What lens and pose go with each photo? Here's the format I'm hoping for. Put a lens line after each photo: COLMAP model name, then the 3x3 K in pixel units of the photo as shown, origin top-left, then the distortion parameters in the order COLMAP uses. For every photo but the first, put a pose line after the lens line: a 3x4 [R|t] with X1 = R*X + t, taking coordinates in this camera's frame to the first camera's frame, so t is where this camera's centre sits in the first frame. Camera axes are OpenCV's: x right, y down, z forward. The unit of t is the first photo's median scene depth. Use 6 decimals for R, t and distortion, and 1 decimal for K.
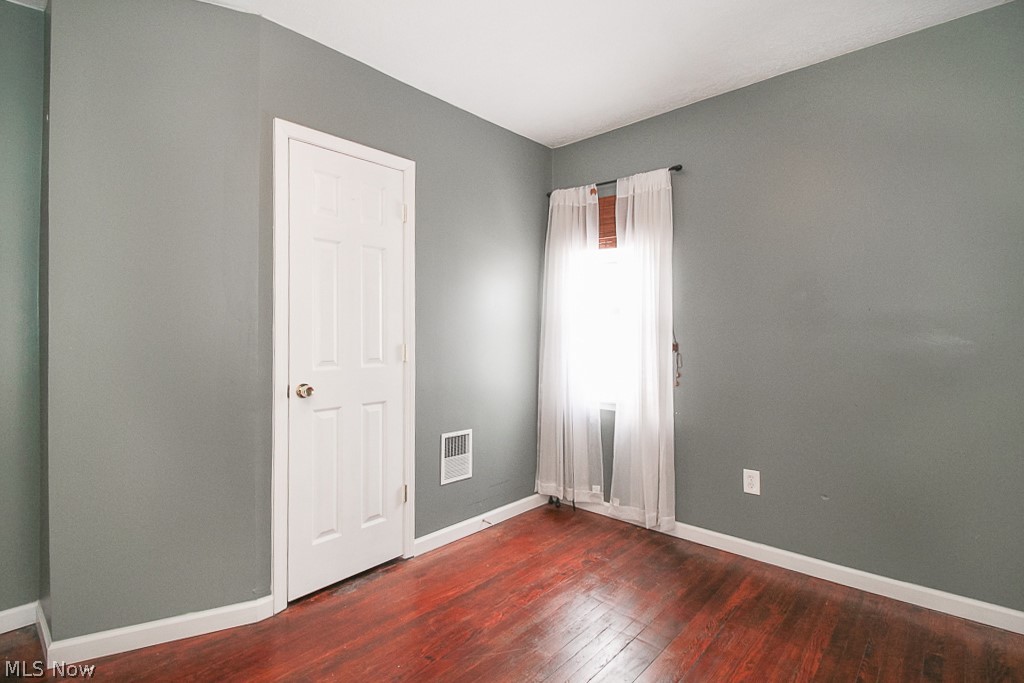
lens RADIAL K [[485.5, 0, 514.1], [0, 485.5, 336.3], [0, 0, 1]] dist [0.000122, -0.000335]
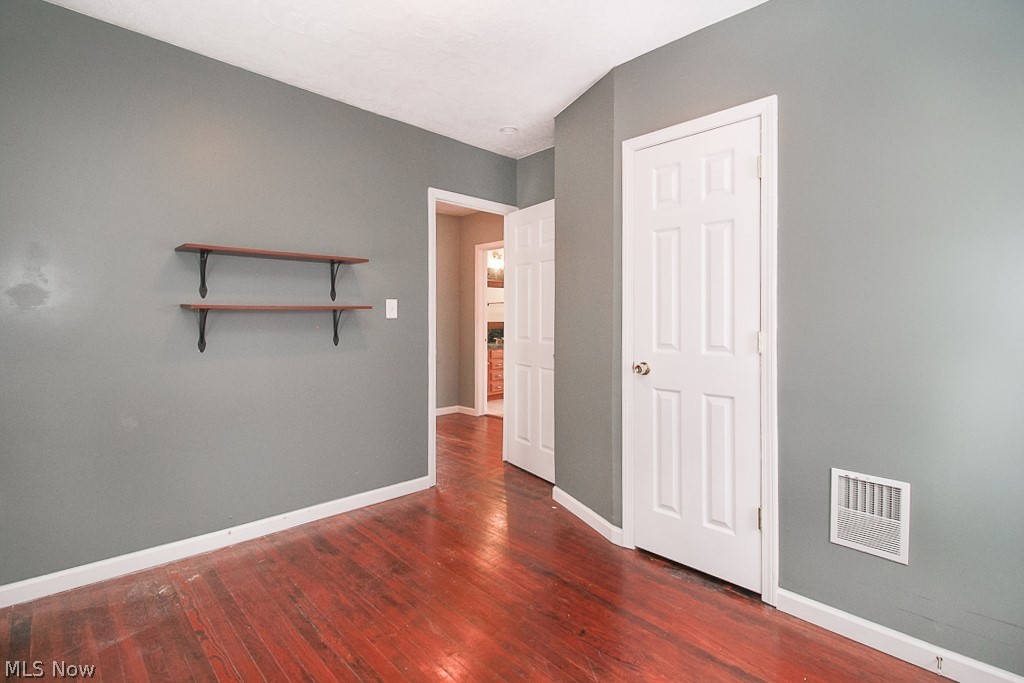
lens RADIAL K [[484.2, 0, 498.8], [0, 484.2, 321.2], [0, 0, 1]] dist [-0.000515, -0.001014]
pose [[-0.083940, 0.010365, -0.996417, 0.950305], [-0.004033, 0.999934, 0.010742, -0.012367], [0.996463, 0.004920, -0.083893, 1.000312]]
